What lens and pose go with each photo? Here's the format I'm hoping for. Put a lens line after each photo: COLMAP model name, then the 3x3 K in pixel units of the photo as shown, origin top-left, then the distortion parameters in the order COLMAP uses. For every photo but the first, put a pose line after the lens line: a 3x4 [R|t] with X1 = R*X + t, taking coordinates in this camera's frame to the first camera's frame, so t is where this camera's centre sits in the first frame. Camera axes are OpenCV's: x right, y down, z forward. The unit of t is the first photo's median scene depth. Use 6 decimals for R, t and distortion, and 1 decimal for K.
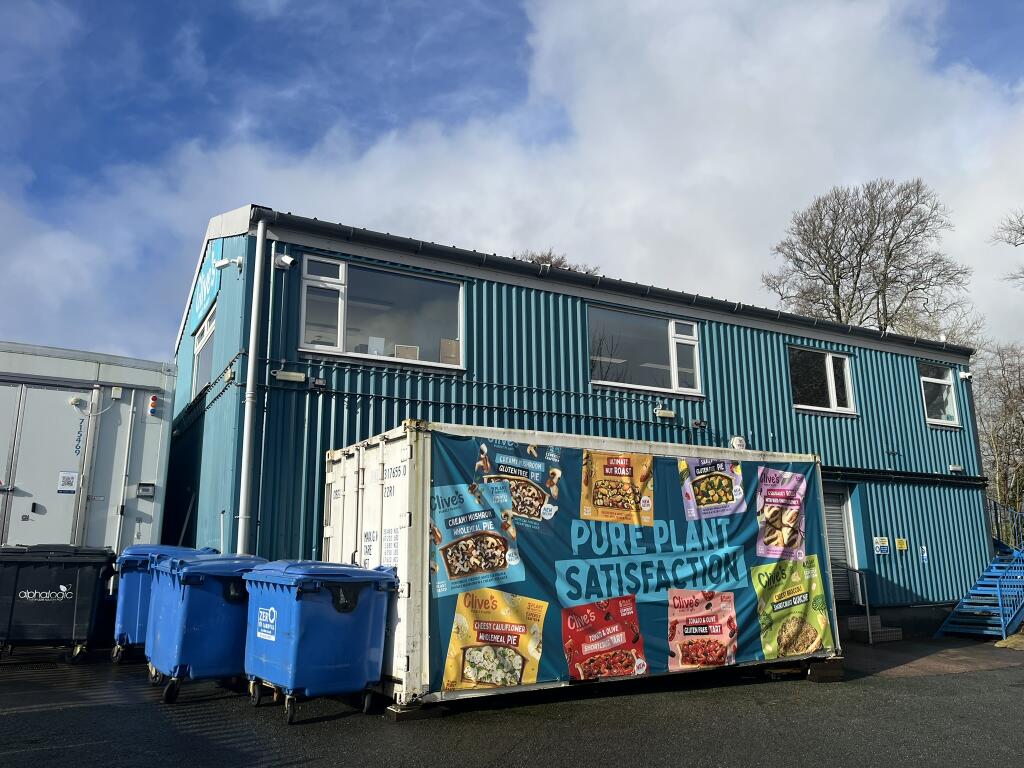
lens RADIAL K [[810.5, 0, 512.0], [0, 810.5, 384.0], [0, 0, 1]] dist [0.063414, -0.016820]
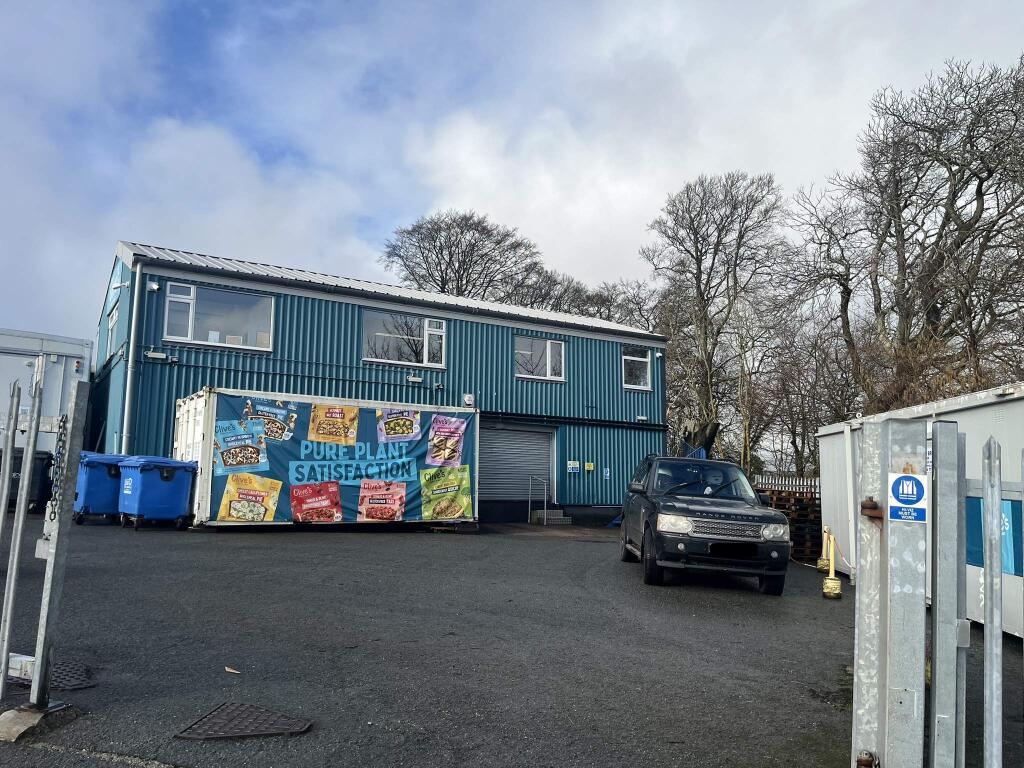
lens RADIAL K [[810.5, 0, 512.0], [0, 810.5, 384.0], [0, 0, 1]] dist [0.063414, -0.016820]
pose [[0.998561, 0.028208, 0.045611, 0.418319], [-0.031469, 0.996877, 0.072434, -0.102883], [-0.043426, -0.073765, 0.996330, -0.795353]]
